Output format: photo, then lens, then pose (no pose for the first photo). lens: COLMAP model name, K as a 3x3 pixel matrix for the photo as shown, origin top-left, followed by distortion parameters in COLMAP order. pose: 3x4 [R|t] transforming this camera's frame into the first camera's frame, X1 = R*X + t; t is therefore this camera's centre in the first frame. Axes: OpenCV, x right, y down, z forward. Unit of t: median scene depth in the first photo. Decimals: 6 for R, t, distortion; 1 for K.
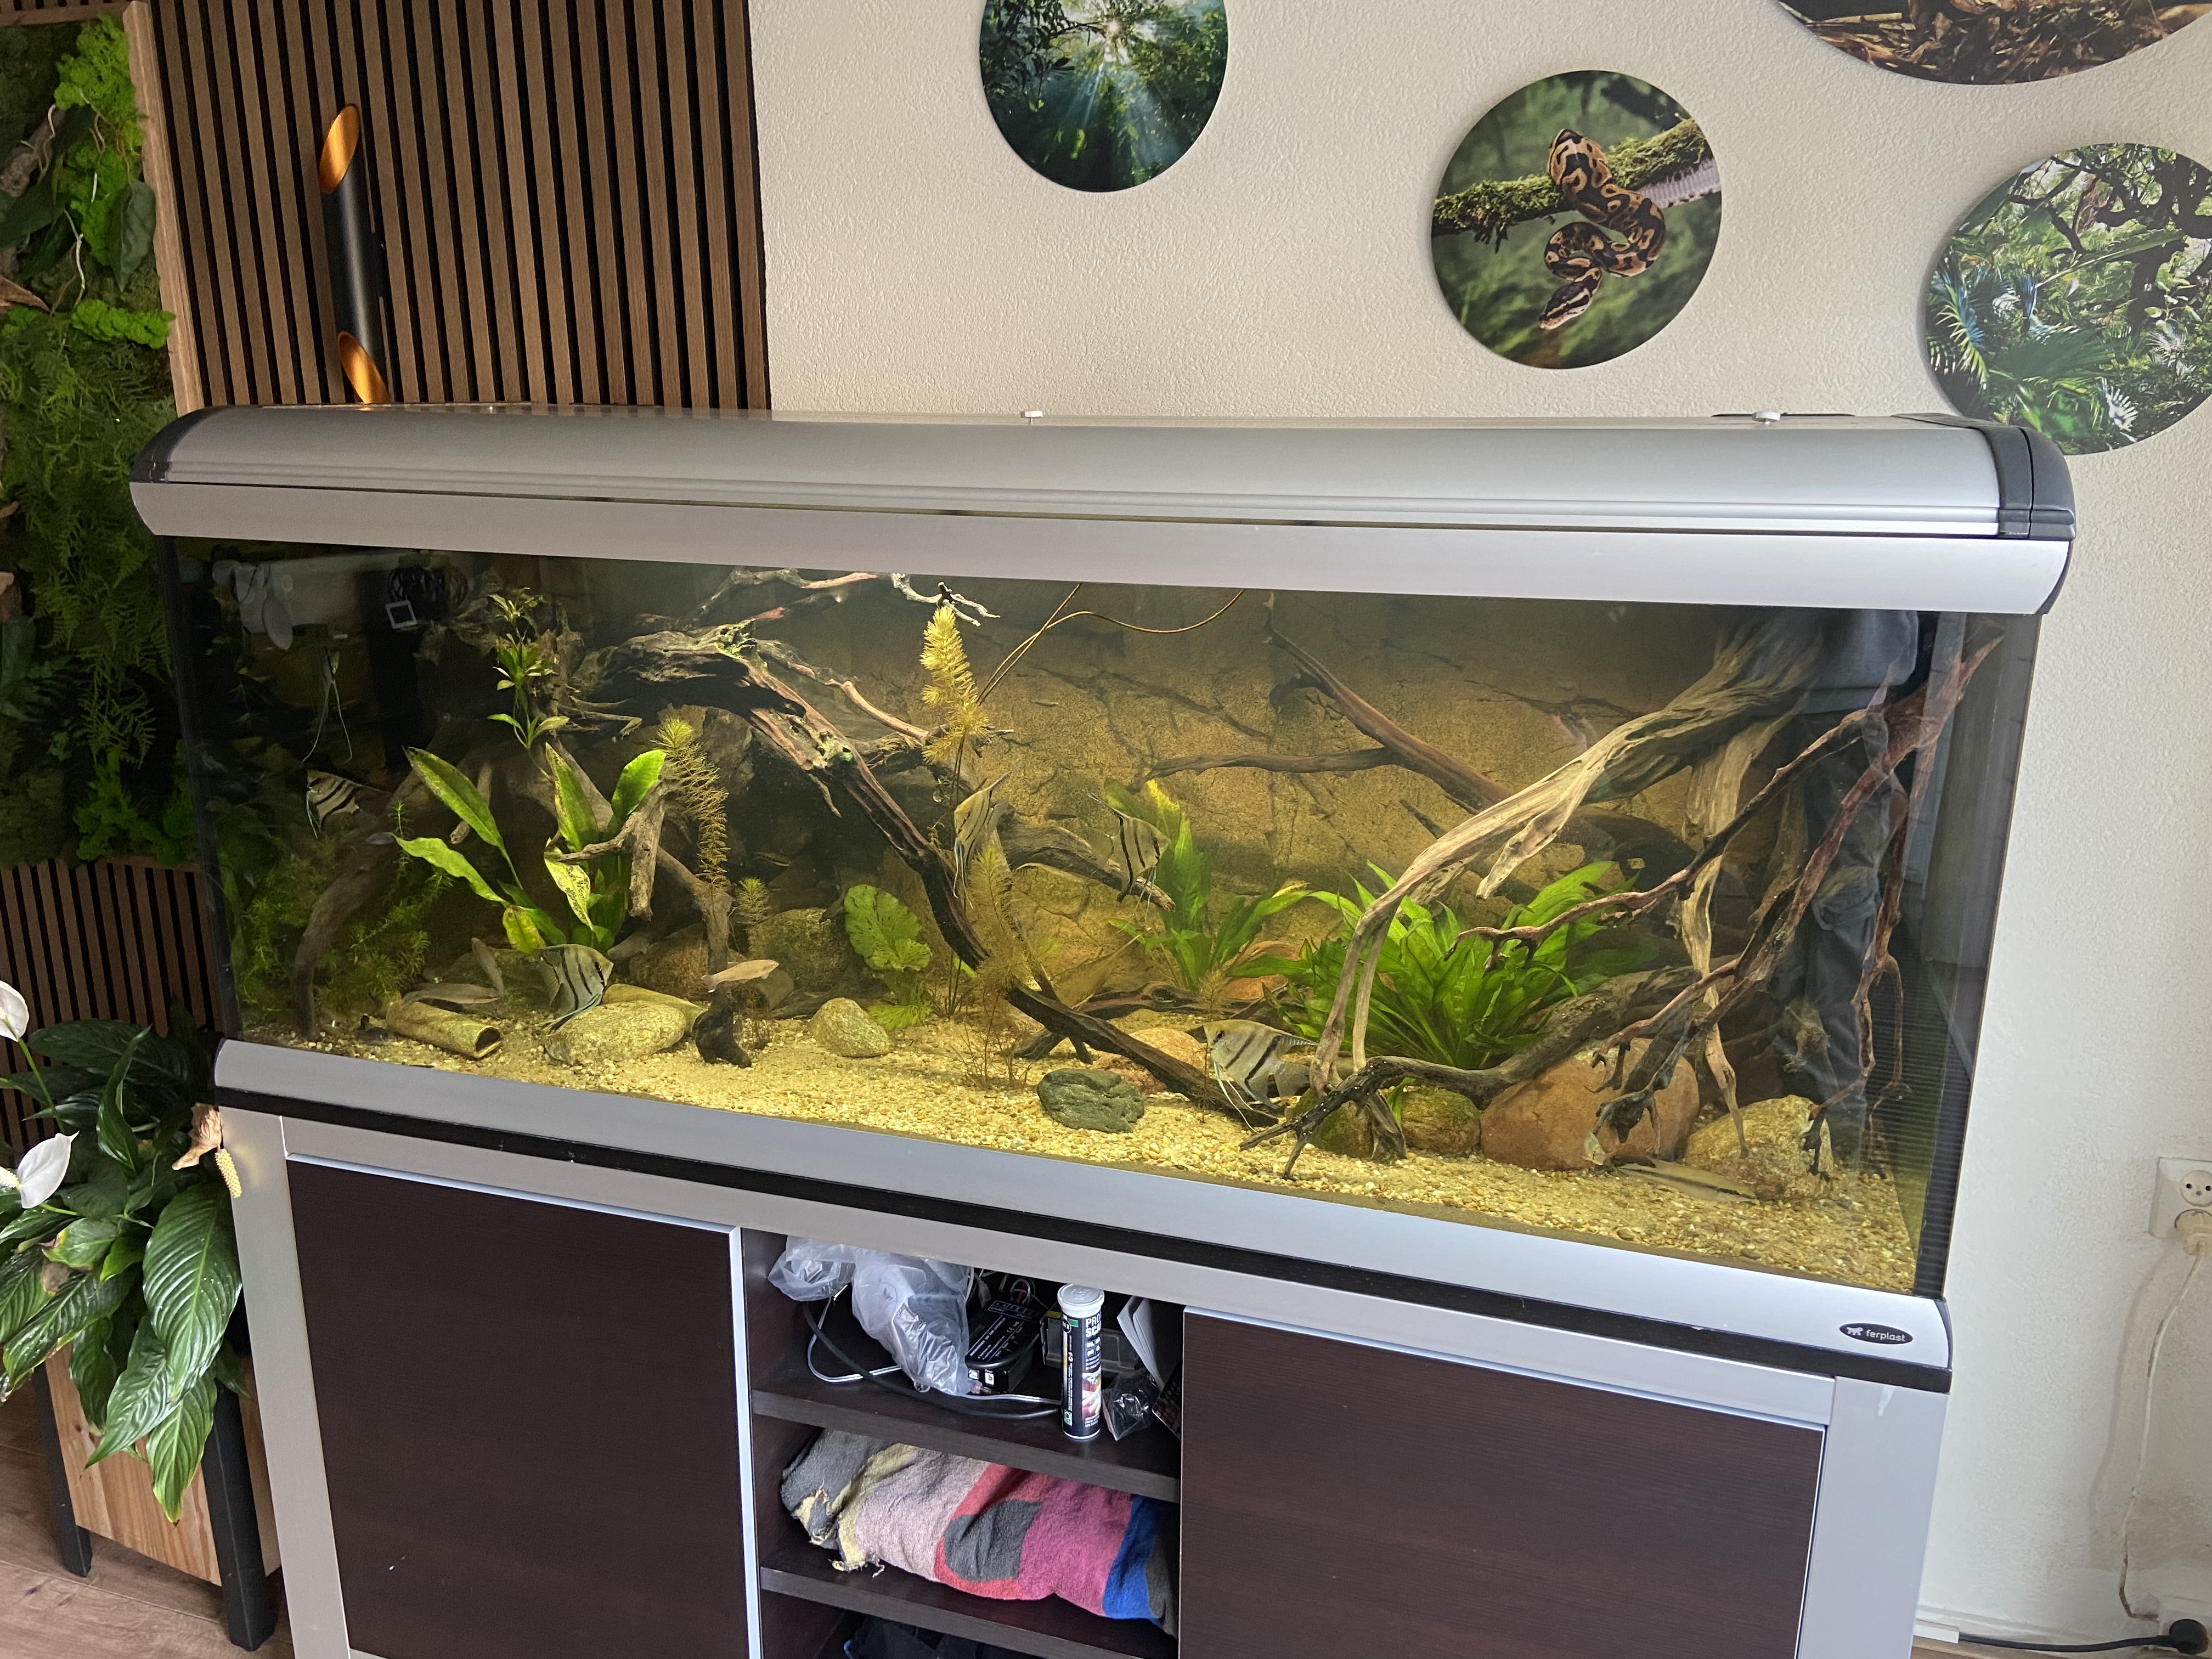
lens RADIAL K [[1674.2, 0, 1094.4], [0, 1674.2, 809.4], [0, 0, 1]] dist [0.135017, -0.180884]
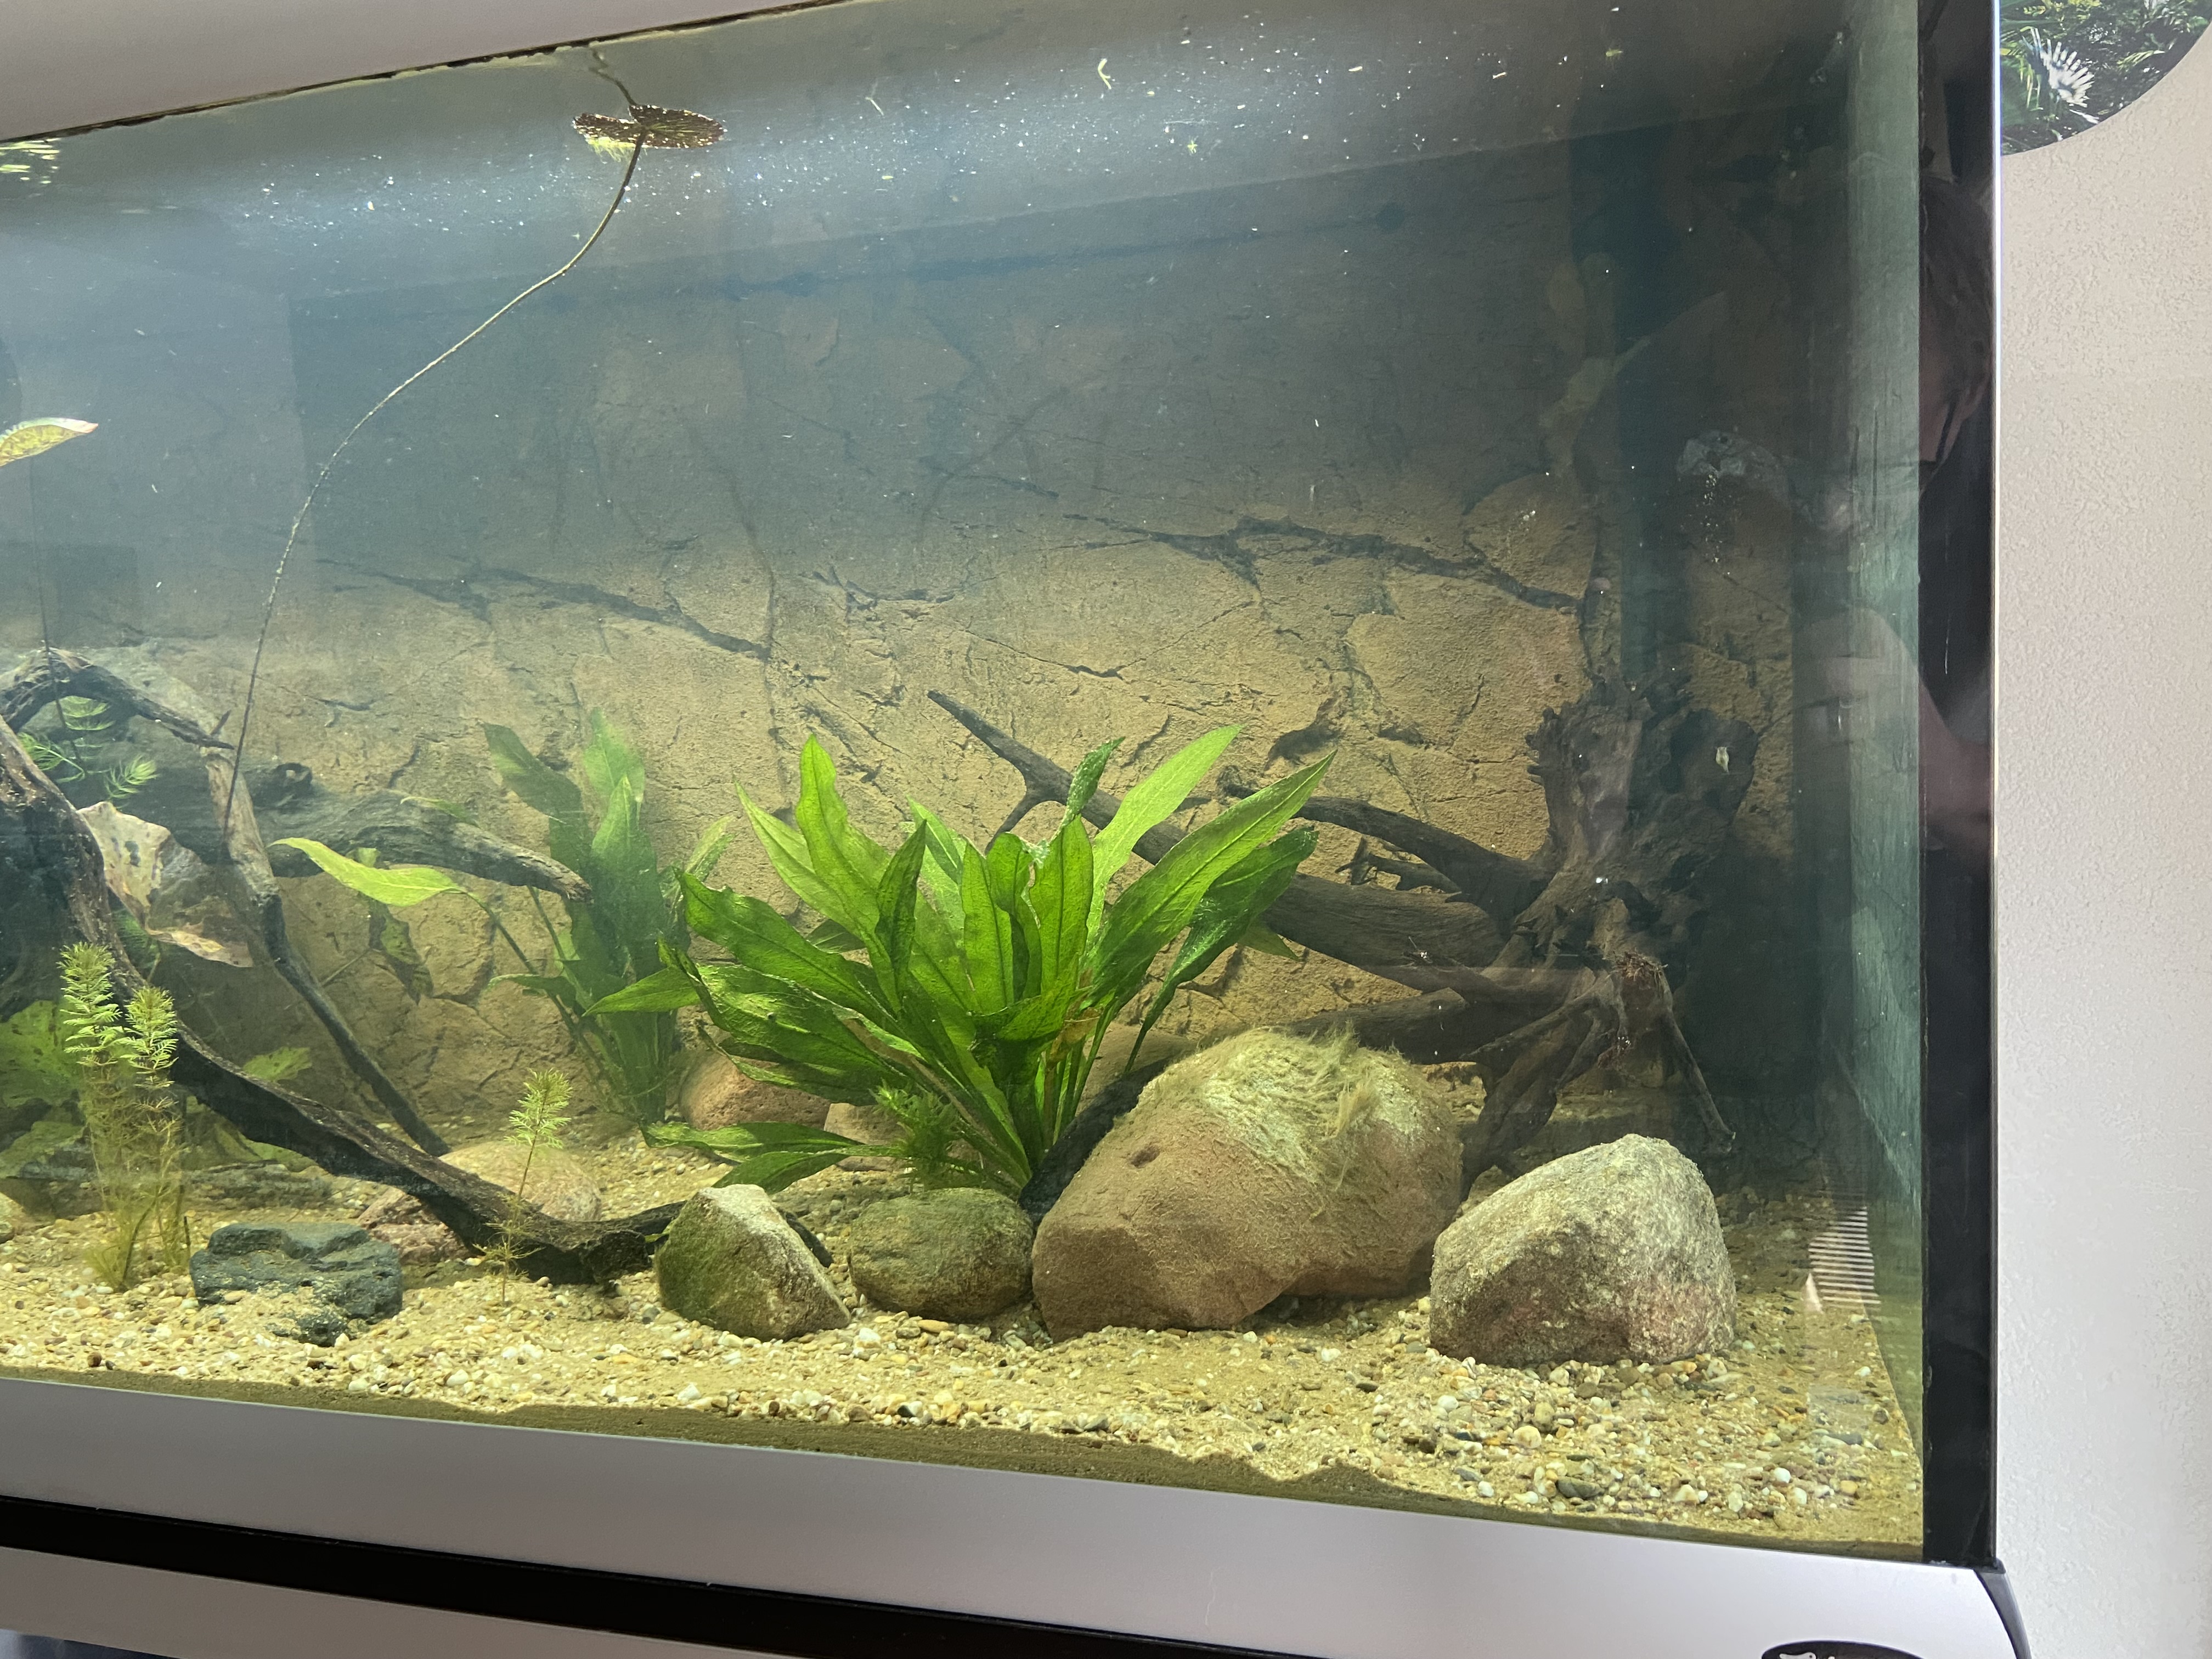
lens RADIAL K [[1754.8, 0, 1112.0], [0, 1754.8, 798.8], [0, 0, 1]] dist [0.073243, -0.090778]
pose [[0.997653, -0.054332, 0.041669, 0.192634], [0.060760, 0.983063, -0.172903, 0.119055], [-0.031569, 0.175029, 0.984057, 0.388416]]
